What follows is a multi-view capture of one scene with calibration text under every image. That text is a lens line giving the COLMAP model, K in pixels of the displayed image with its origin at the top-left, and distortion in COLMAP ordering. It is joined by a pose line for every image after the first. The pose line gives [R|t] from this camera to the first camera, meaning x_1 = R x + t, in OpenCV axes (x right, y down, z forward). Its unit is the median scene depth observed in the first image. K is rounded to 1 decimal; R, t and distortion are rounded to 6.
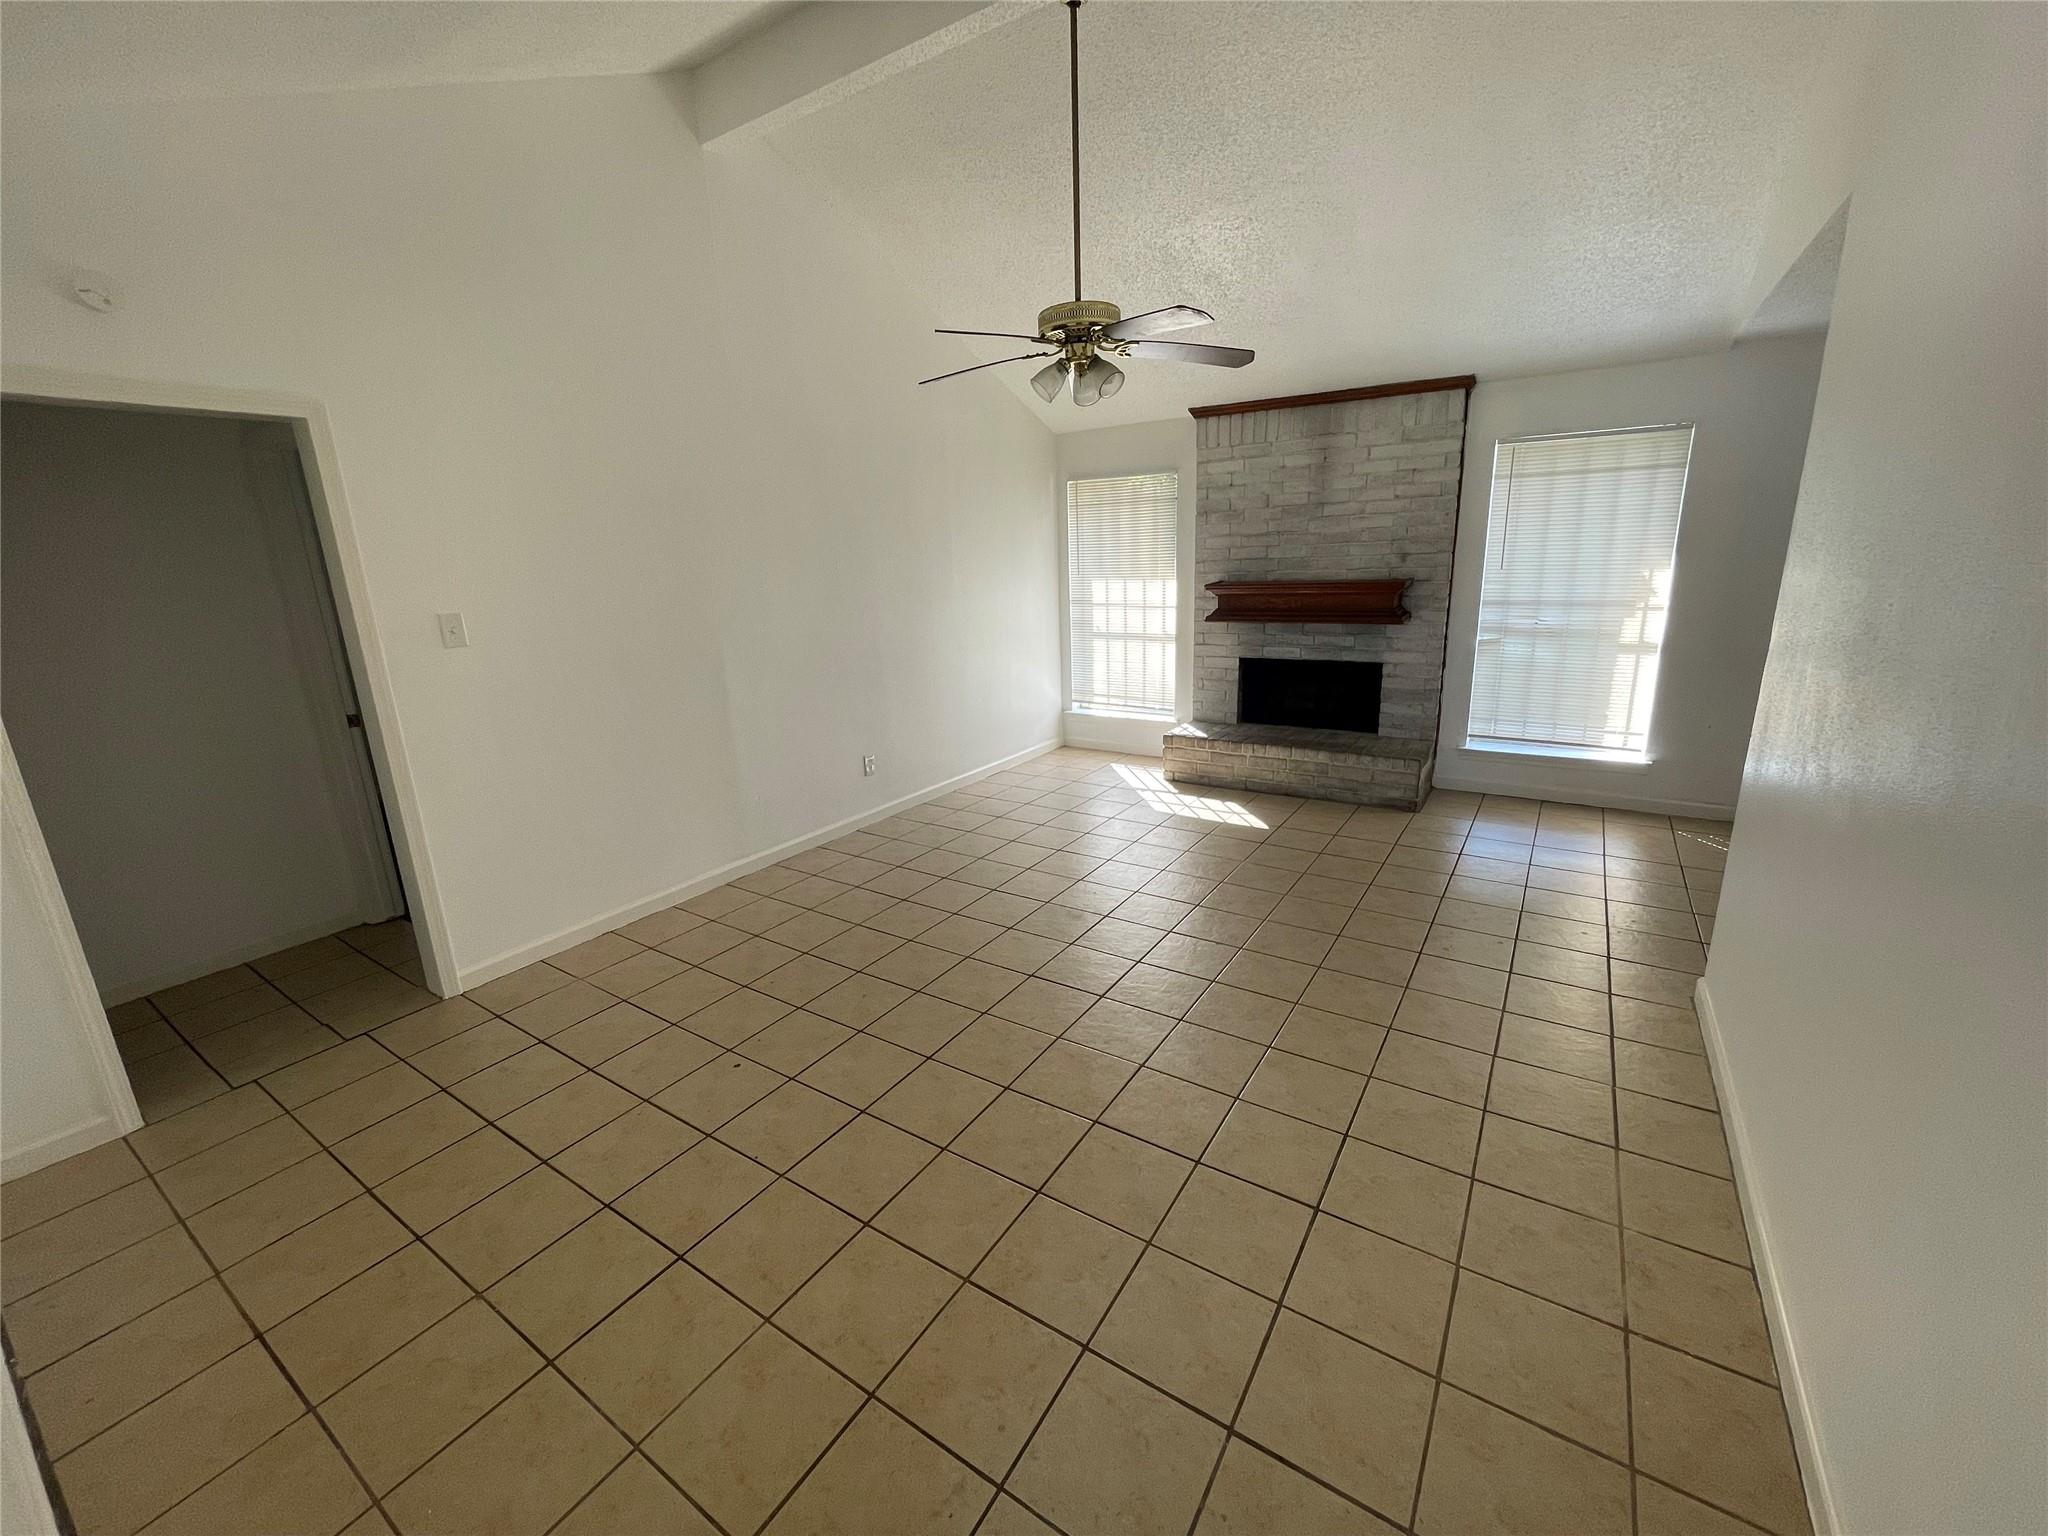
lens RADIAL K [[826.3, 0, 1035.1], [0, 826.3, 765.2], [0, 0, 1]] dist [0.000801, 0.000159]
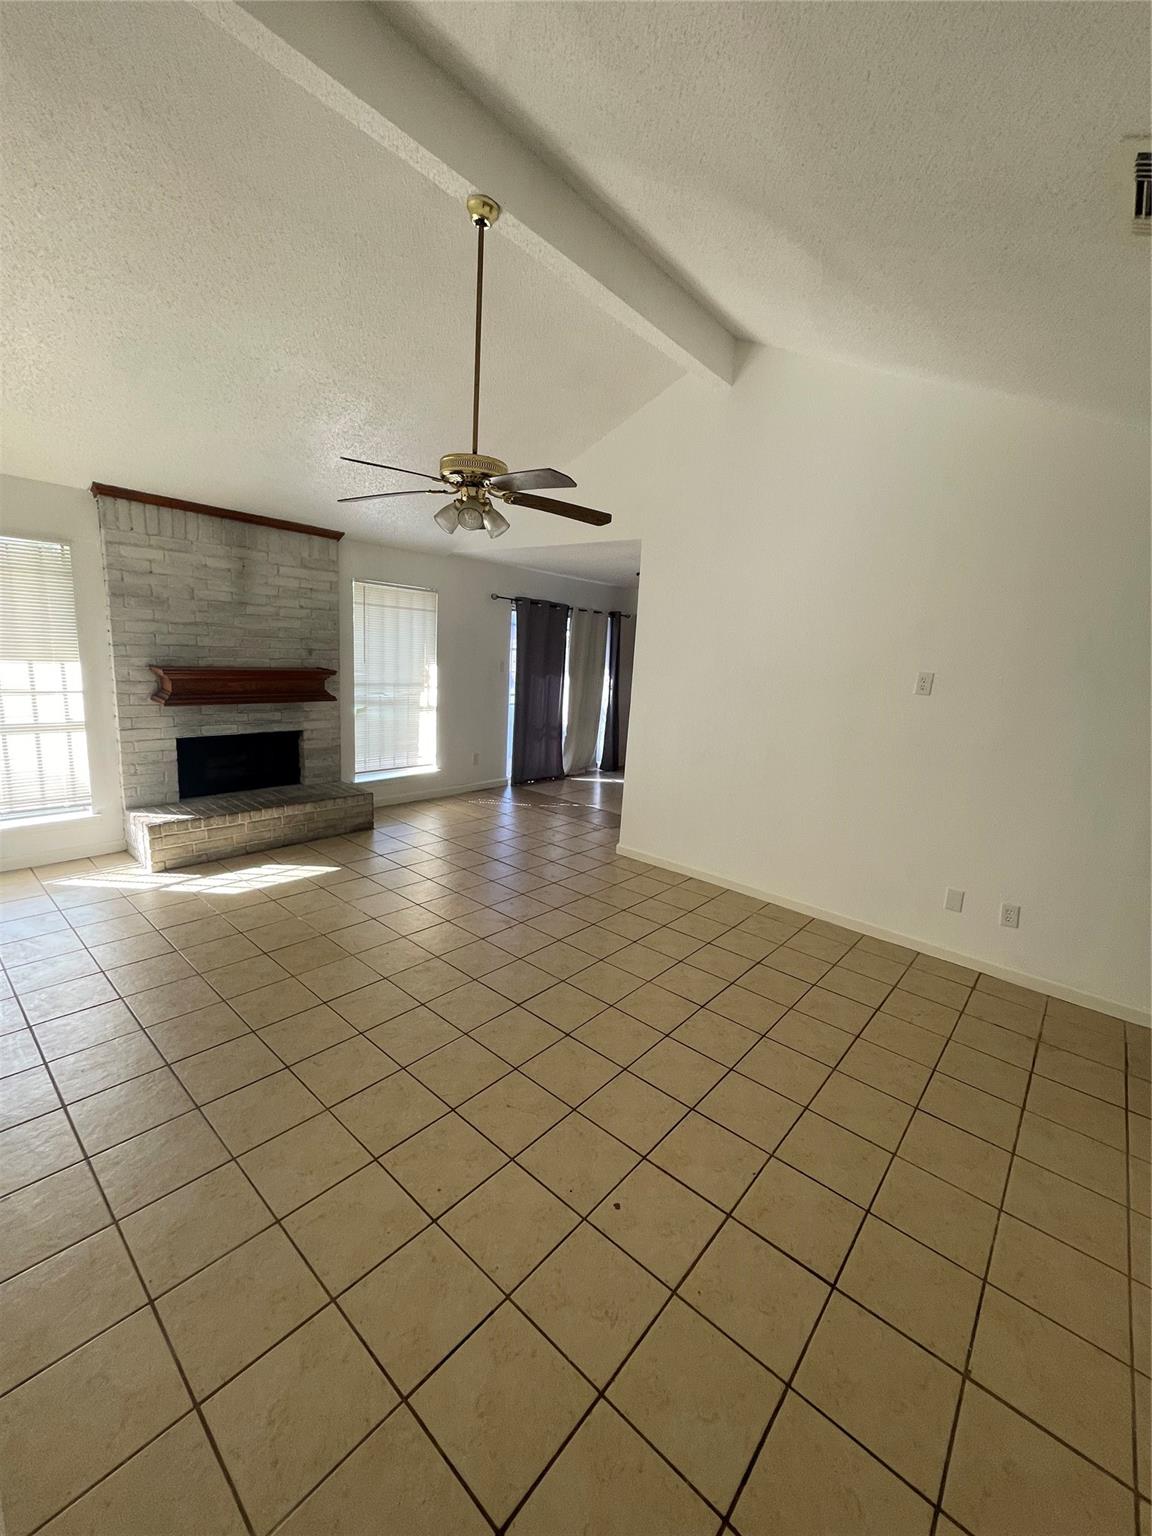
lens RADIAL K [[619.7, 0, 586.7], [0, 619.7, 765.7], [0, 0, 1]] dist [0.000801, 0.000159]
pose [[0.122993, -0.147649, 0.981363, -0.501621], [0.180517, 0.975702, 0.124173, -0.109507], [-0.975852, 0.161881, 0.146658, 0.421584]]
